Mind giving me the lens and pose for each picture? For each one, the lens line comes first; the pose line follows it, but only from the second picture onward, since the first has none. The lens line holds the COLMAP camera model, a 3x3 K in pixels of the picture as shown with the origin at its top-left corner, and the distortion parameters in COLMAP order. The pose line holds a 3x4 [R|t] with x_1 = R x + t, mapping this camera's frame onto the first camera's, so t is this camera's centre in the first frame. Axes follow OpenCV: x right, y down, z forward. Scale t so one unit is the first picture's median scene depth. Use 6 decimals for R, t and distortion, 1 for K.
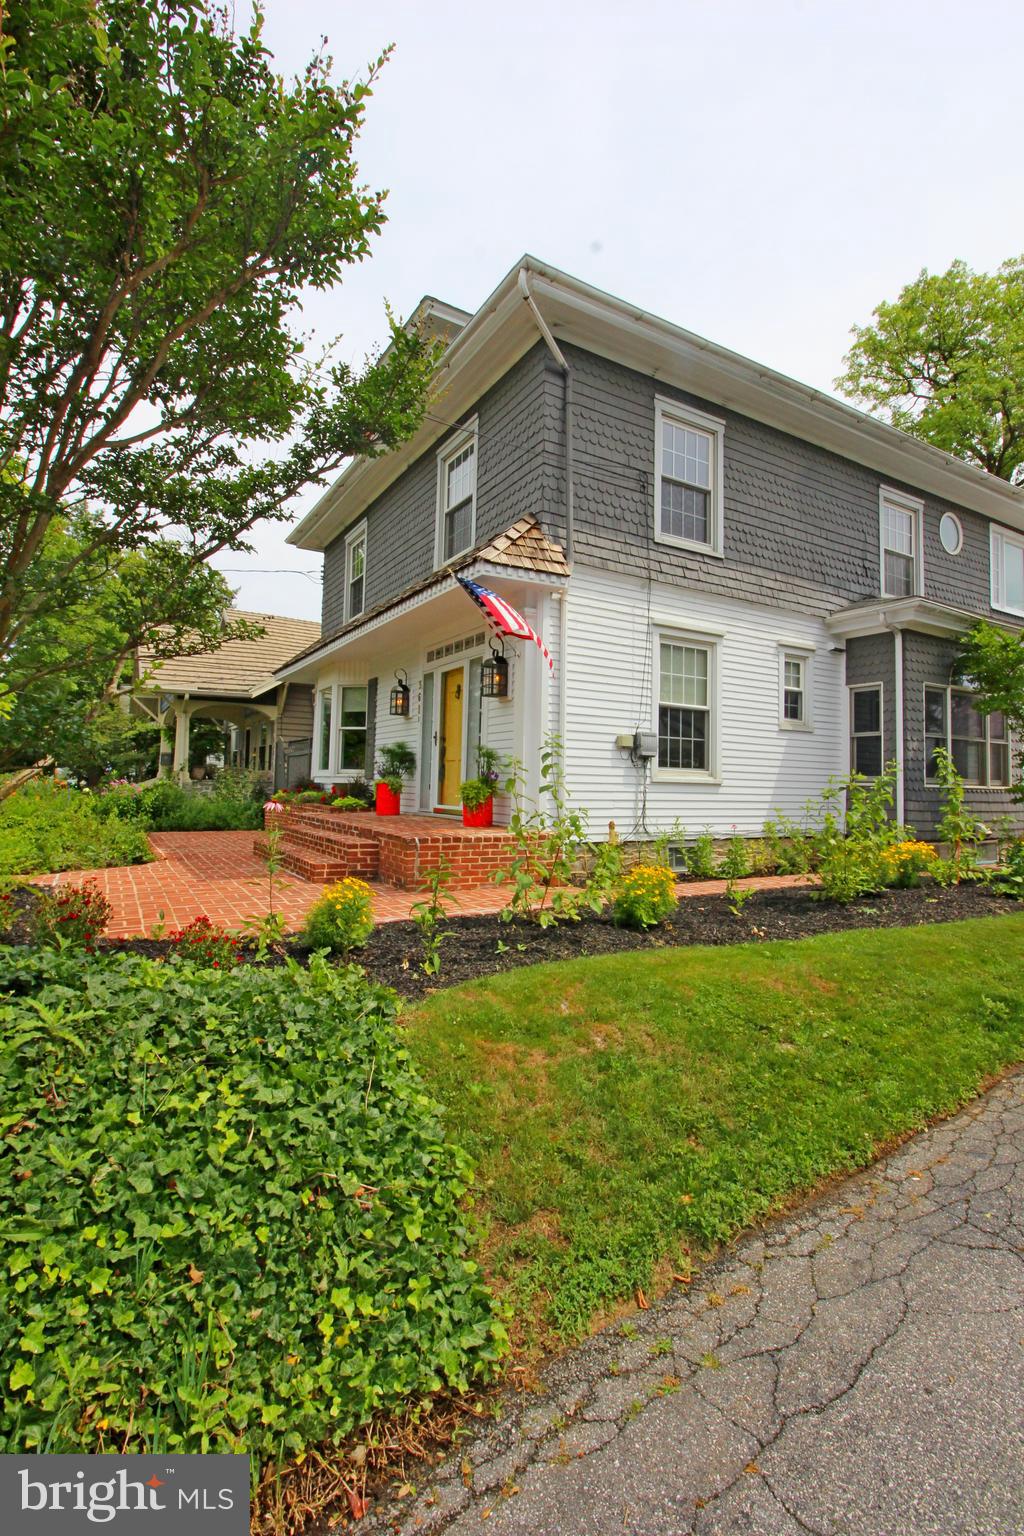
lens RADIAL K [[706.0, 0, 512.0], [0, 706.0, 768.0], [0, 0, 1]] dist [0.009765, -0.020569]
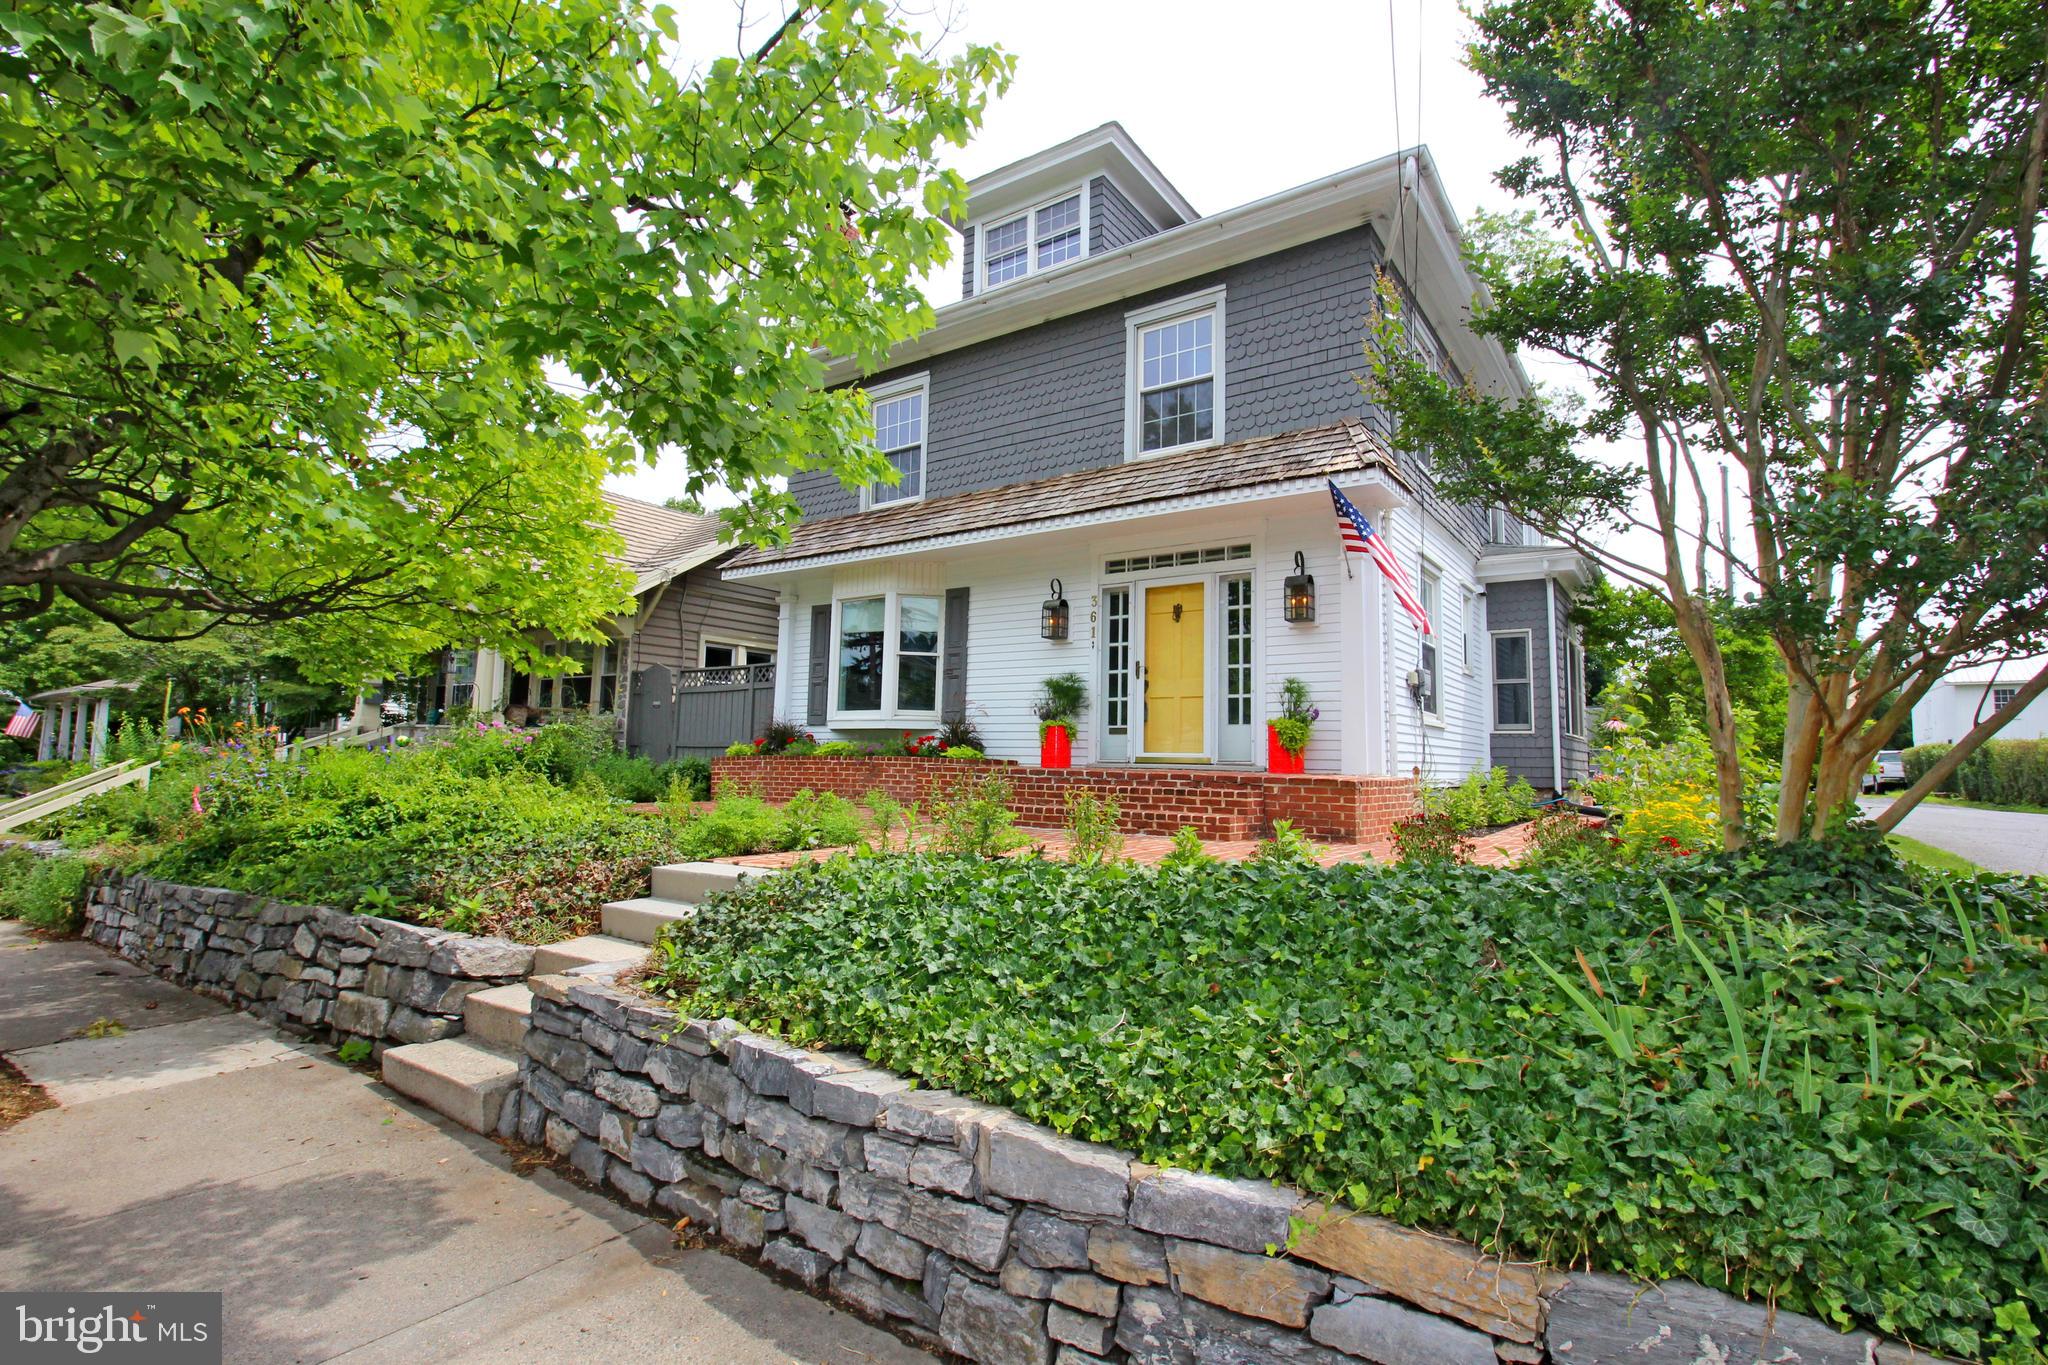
lens RADIAL K [[941.4, 0, 1024.0], [0, 941.4, 682.5], [0, 0, 1]] dist [0.009765, -0.020569]
pose [[0.915158, 0.029949, 0.401981, -0.628260], [-0.010239, 0.998641, -0.051093, 0.027151], [-0.402965, 0.042642, 0.914222, 0.076862]]
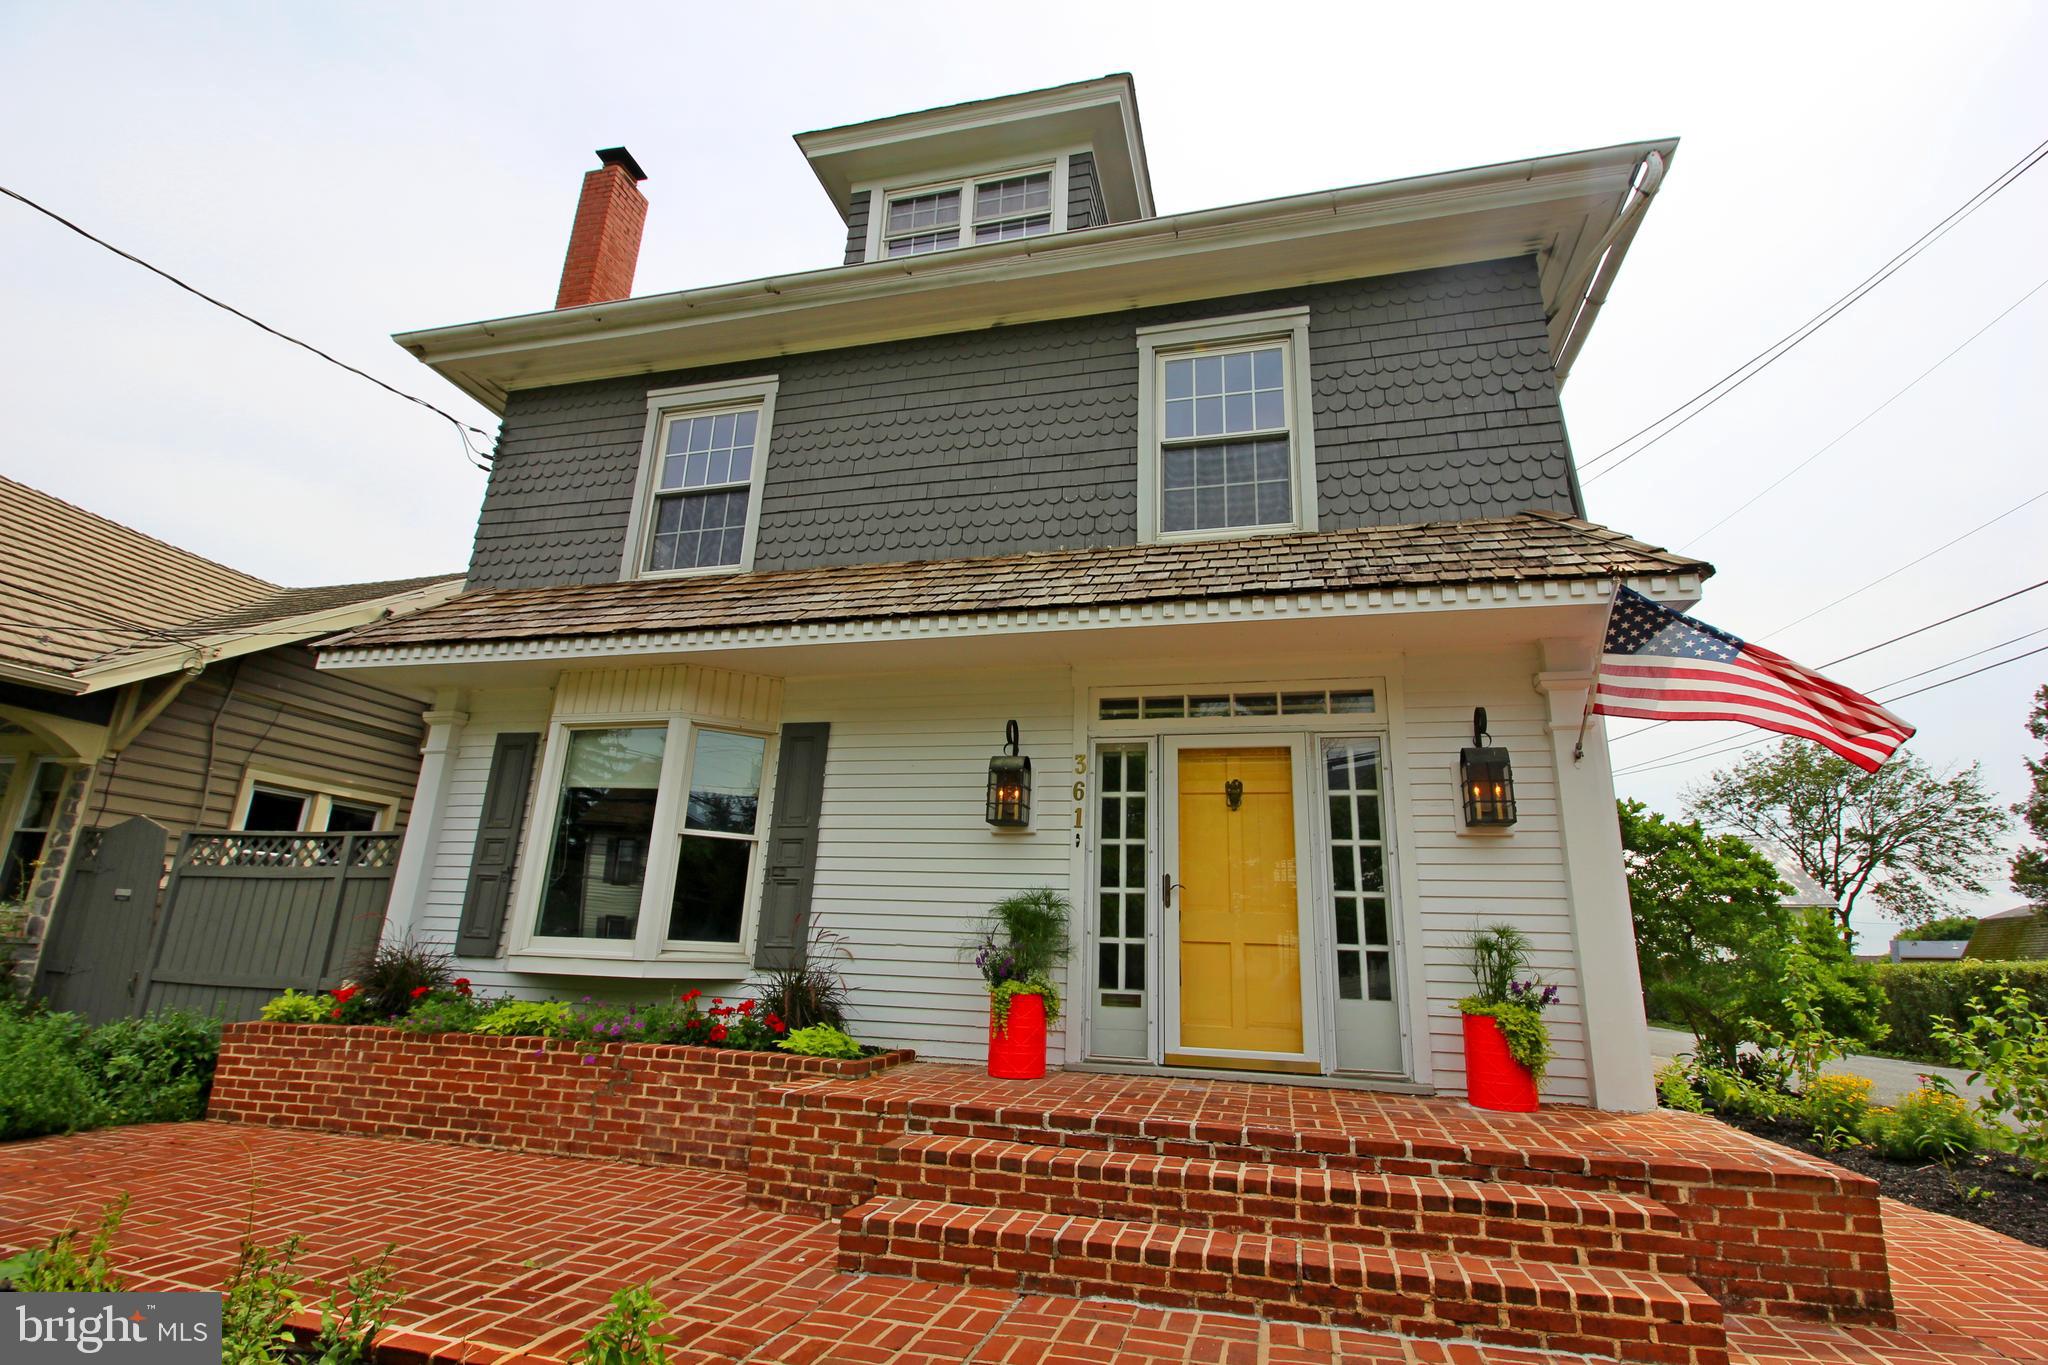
lens RADIAL K [[941.4, 0, 1024.0], [0, 941.4, 682.5], [0, 0, 1]] dist [0.009765, -0.020569]
pose [[0.710011, 0.198290, 0.675696, -0.584829], [-0.037139, 0.968745, -0.245262, -0.018818], [-0.703210, 0.149044, 0.695184, 0.603133]]
